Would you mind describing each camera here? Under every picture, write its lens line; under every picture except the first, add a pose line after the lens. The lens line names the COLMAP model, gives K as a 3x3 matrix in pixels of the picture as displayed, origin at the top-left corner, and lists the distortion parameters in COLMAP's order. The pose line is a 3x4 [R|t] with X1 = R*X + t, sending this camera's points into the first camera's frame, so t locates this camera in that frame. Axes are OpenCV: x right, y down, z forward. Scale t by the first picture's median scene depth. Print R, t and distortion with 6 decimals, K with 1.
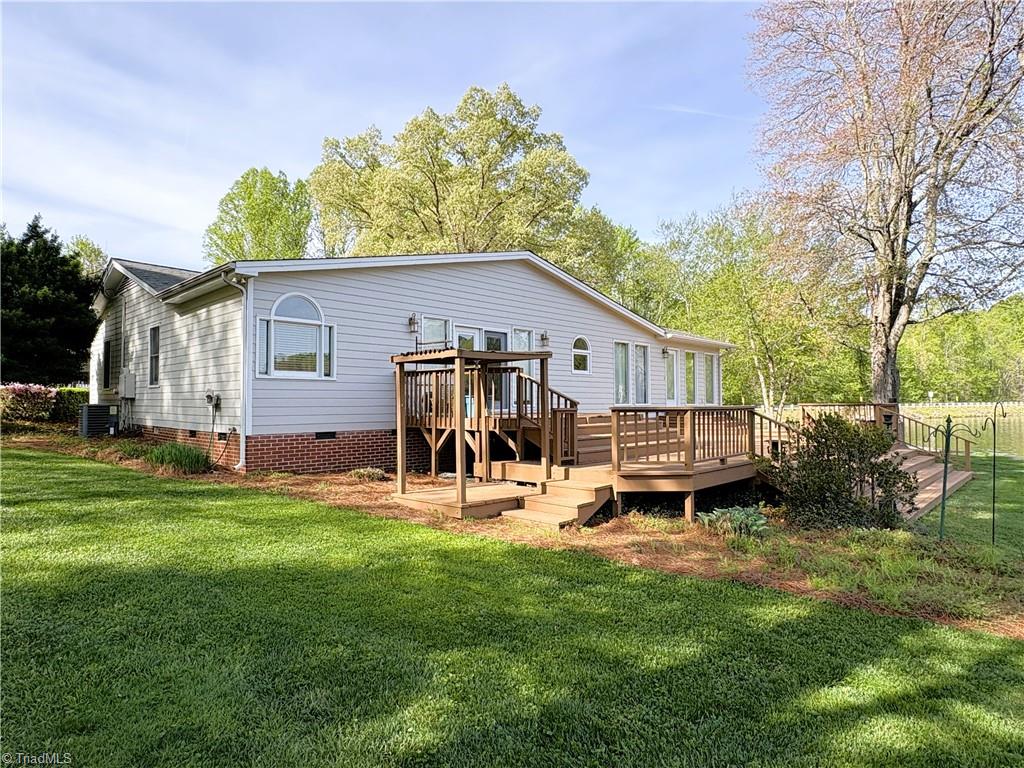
lens RADIAL K [[589.7, 0, 512.0], [0, 589.7, 384.0], [0, 0, 1]] dist [0.001812, 0.000745]
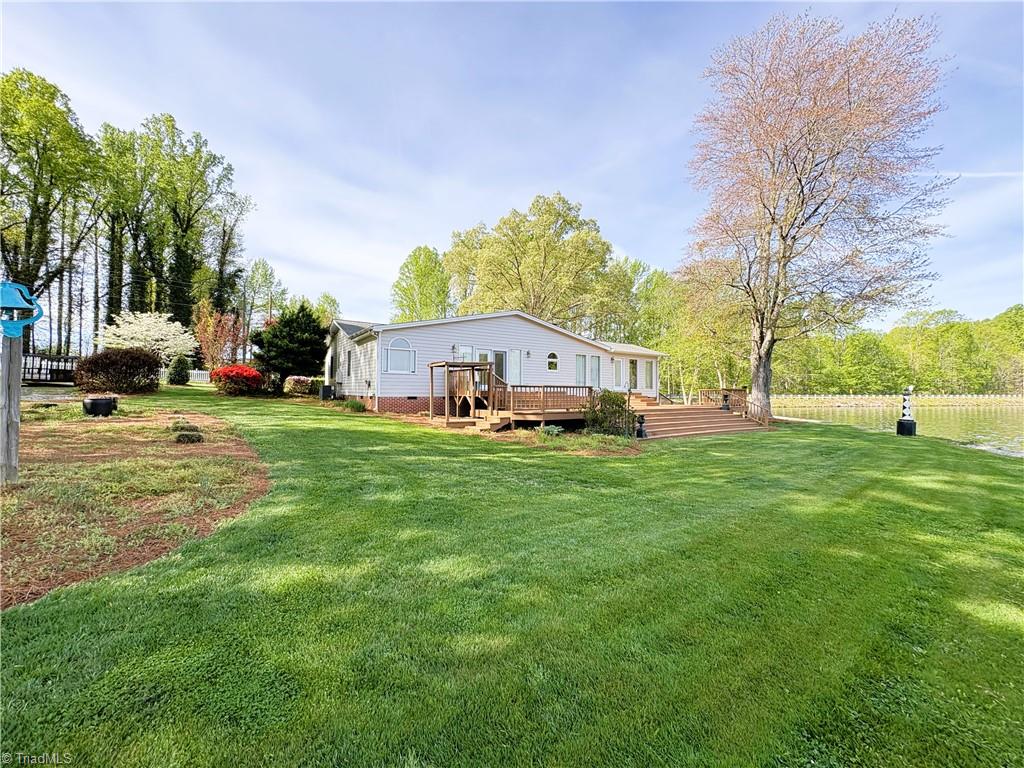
lens RADIAL K [[406.1, 0, 512.0], [0, 406.1, 384.0], [0, 0, 1]] dist [0.000128, -0.000218]
pose [[0.979458, 0.005602, -0.201570, 0.290636], [-0.003150, 0.999917, 0.012486, 0.007879], [0.201623, -0.011595, 0.979395, -0.361062]]
